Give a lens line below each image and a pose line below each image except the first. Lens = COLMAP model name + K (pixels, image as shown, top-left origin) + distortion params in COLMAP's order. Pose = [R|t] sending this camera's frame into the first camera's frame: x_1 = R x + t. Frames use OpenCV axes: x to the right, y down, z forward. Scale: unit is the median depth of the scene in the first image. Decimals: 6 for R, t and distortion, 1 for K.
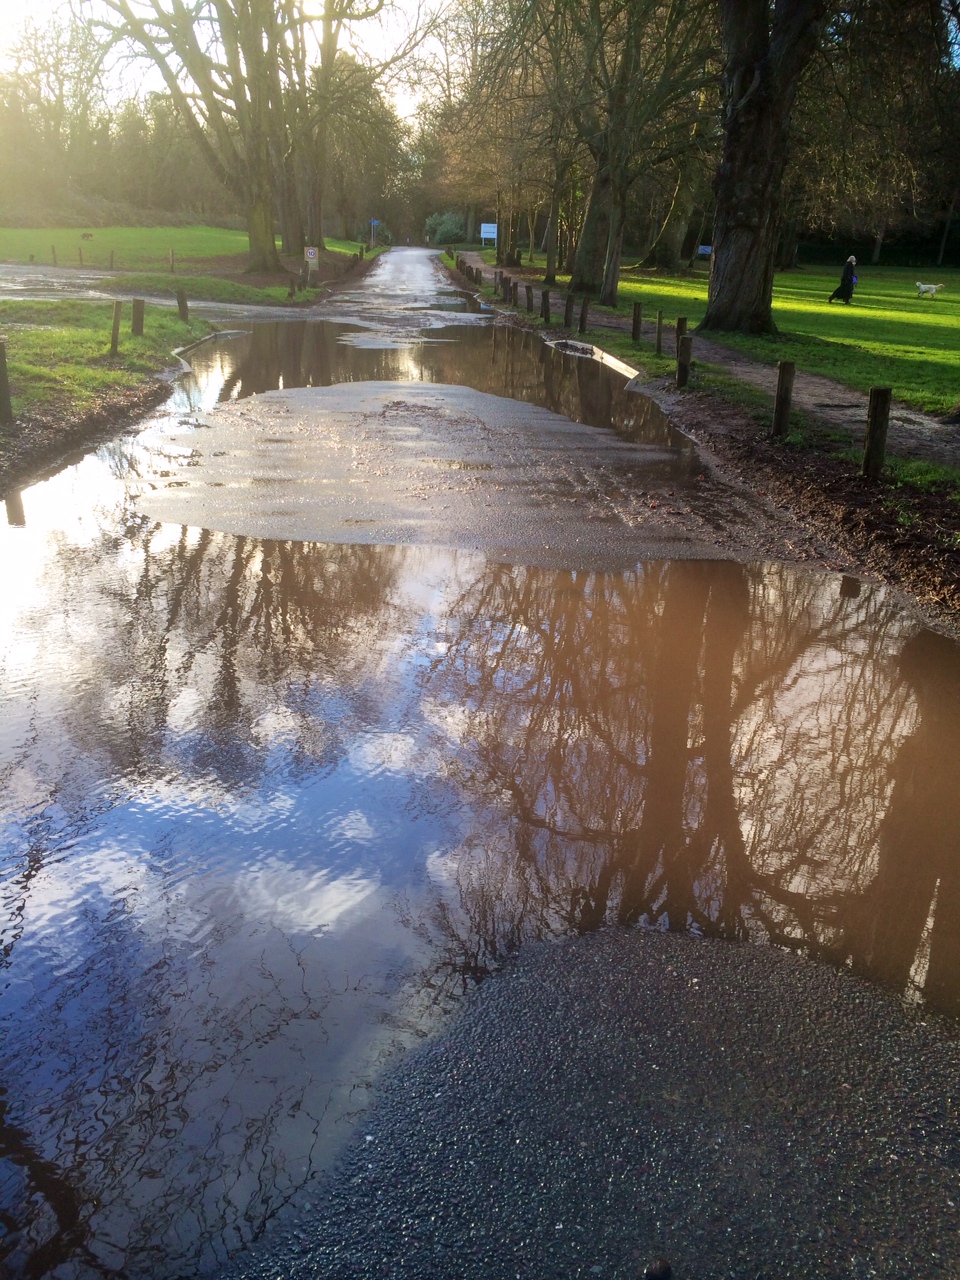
lens RADIAL K [[1199.1, 0, 480.0], [0, 1199.1, 640.0], [0, 0, 1]] dist [0.139571, -0.157021]
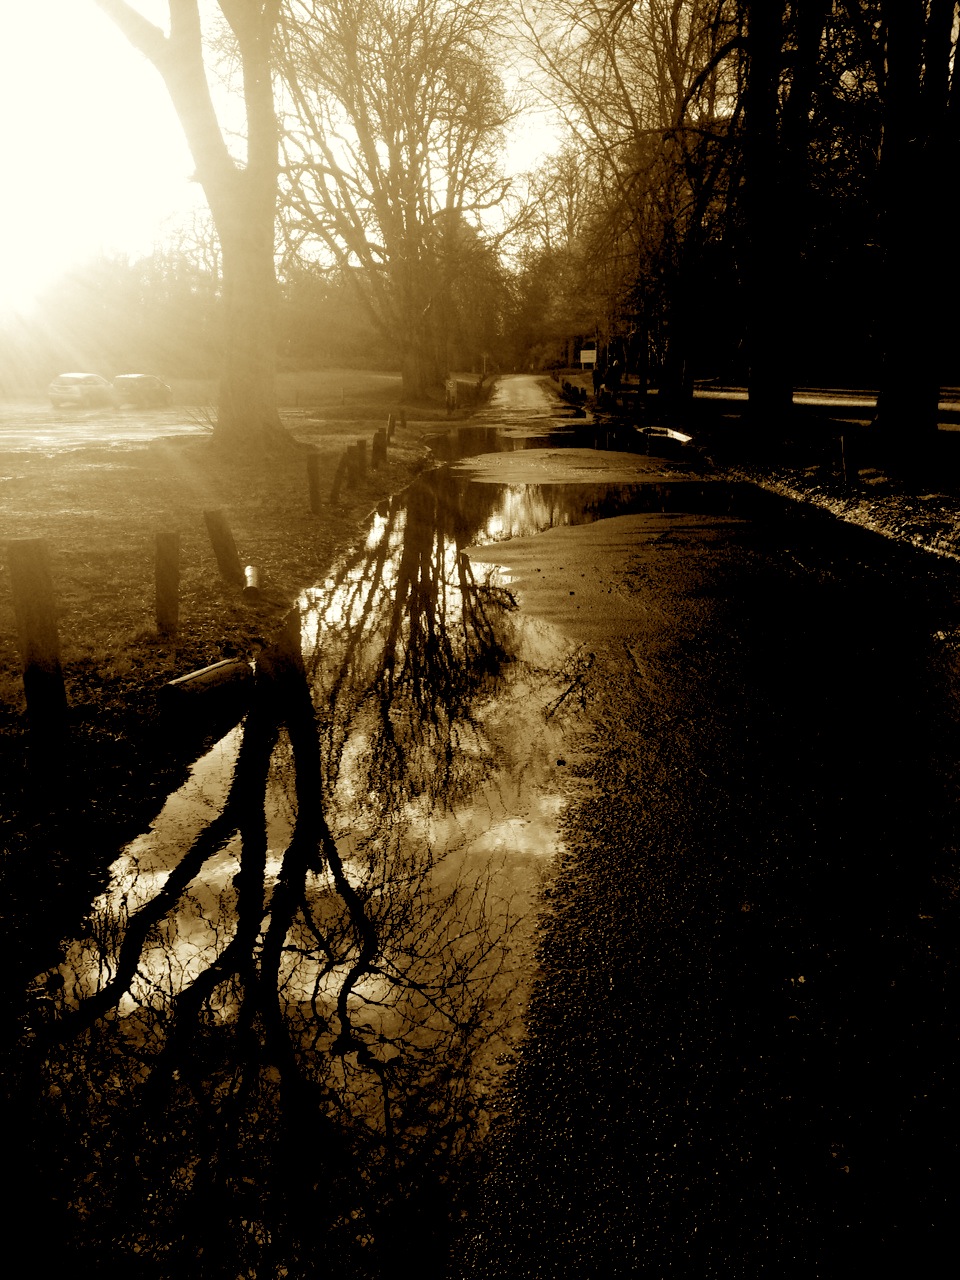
lens RADIAL K [[1199.1, 0, 480.0], [0, 1199.1, 640.0], [0, 0, 1]] dist [0.139571, -0.157021]
pose [[0.995461, -0.036703, -0.087805, -0.005690], [0.028159, 0.994922, -0.096632, 0.050193], [0.090905, 0.093721, 0.991440, -0.157063]]
